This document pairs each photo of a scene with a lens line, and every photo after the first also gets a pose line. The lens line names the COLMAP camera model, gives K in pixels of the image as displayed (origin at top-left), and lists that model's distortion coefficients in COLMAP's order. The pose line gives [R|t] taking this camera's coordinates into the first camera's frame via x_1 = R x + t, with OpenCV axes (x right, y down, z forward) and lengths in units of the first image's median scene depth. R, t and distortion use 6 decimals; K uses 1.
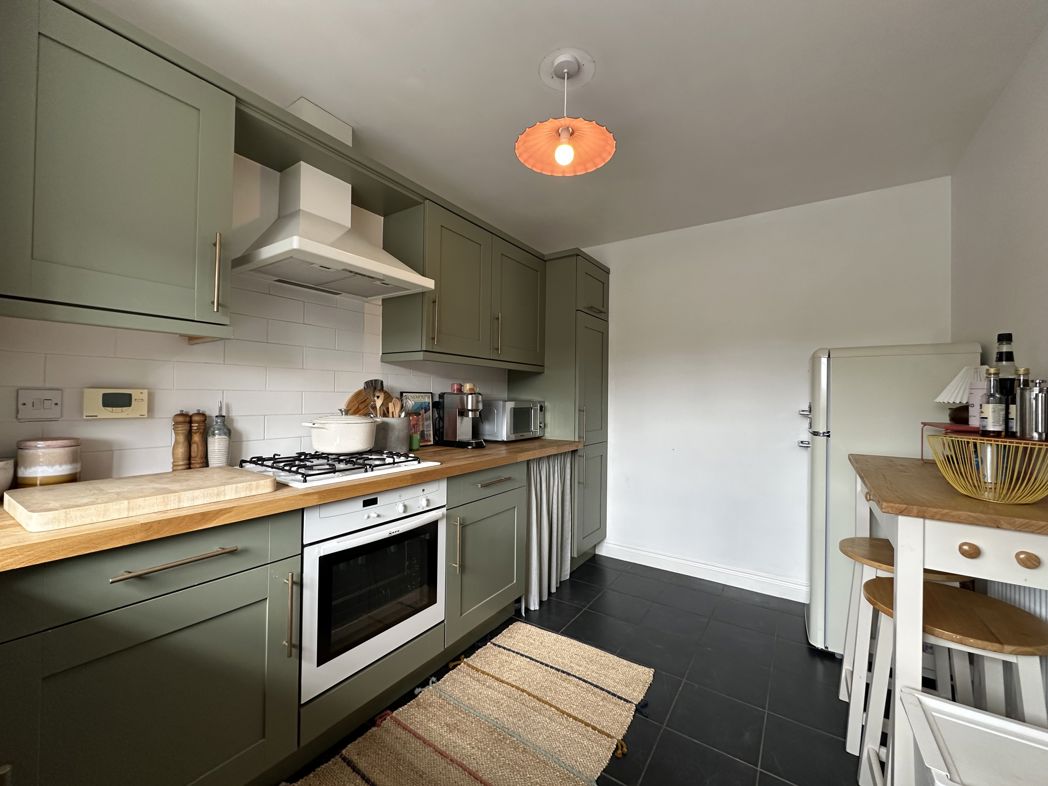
lens RADIAL K [[421.2, 0, 524.2], [0, 421.2, 390.1], [0, 0, 1]] dist [-0.006670, 0.000554]
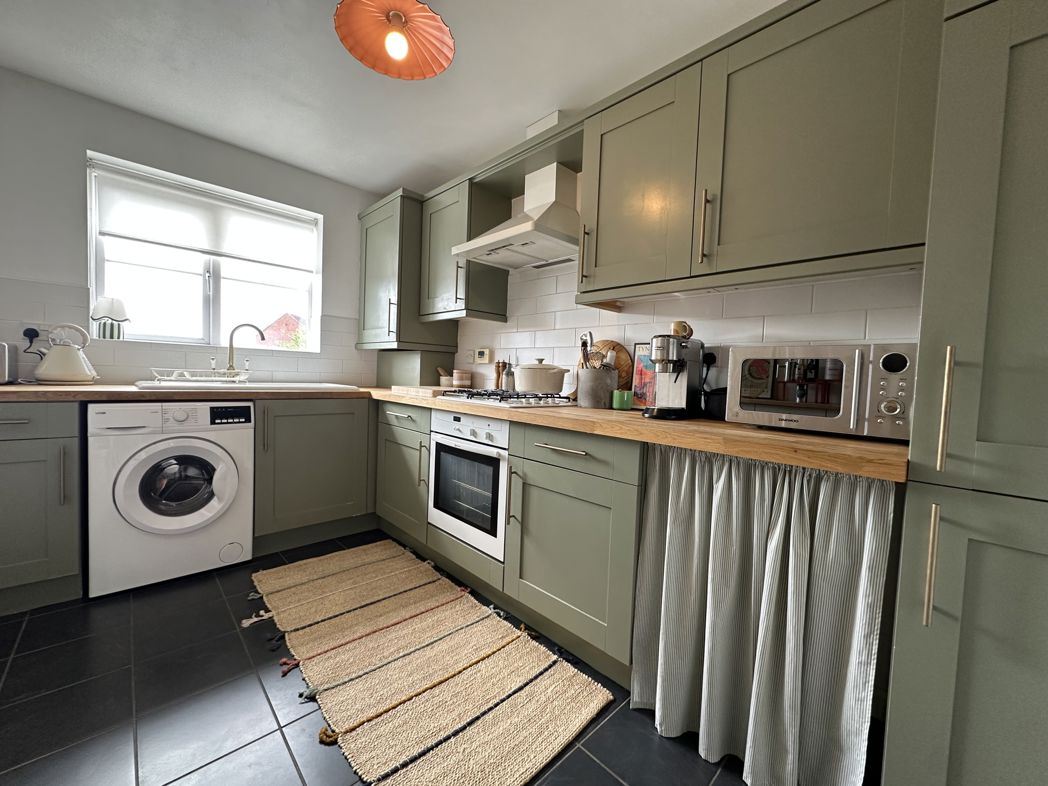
lens RADIAL K [[421.2, 0, 525.6], [0, 421.2, 396.1], [0, 0, 1]] dist [-0.006670, 0.000554]
pose [[-0.212298, 0.024856, -0.976889, 0.784395], [-0.032201, 0.998956, 0.032415, 0.117434], [0.976674, 0.038339, -0.211276, 1.271340]]
